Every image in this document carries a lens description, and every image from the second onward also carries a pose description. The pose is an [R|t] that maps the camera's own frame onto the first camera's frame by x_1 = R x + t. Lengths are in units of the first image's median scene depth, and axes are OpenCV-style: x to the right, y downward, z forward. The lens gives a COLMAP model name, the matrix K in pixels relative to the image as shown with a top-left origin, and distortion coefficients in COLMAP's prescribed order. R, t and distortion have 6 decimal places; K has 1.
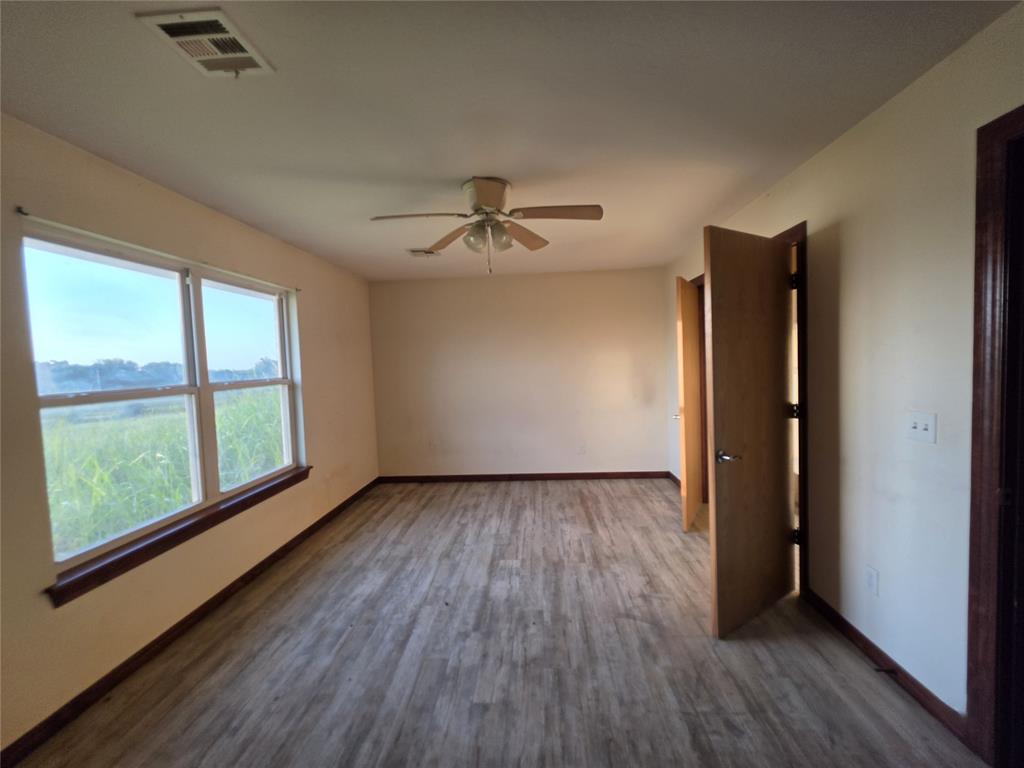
lens RADIAL K [[408.4, 0, 515.2], [0, 408.4, 381.8], [0, 0, 1]] dist [-0.005037, 0.000212]
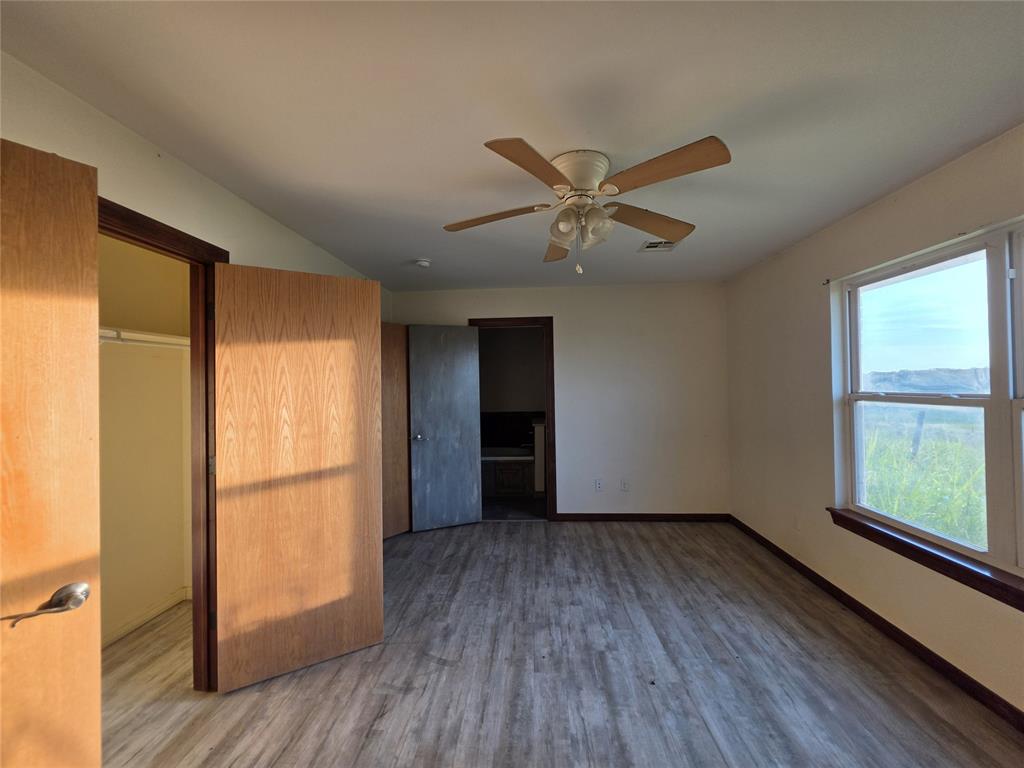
lens RADIAL K [[408.4, 0, 512.7], [0, 408.4, 383.7], [0, 0, 1]] dist [-0.005037, 0.000212]
pose [[-0.998532, 0.054131, 0.001691, 0.085908], [0.054143, 0.997068, 0.054076, -0.117218], [0.001241, 0.054088, -0.998535, 2.004511]]
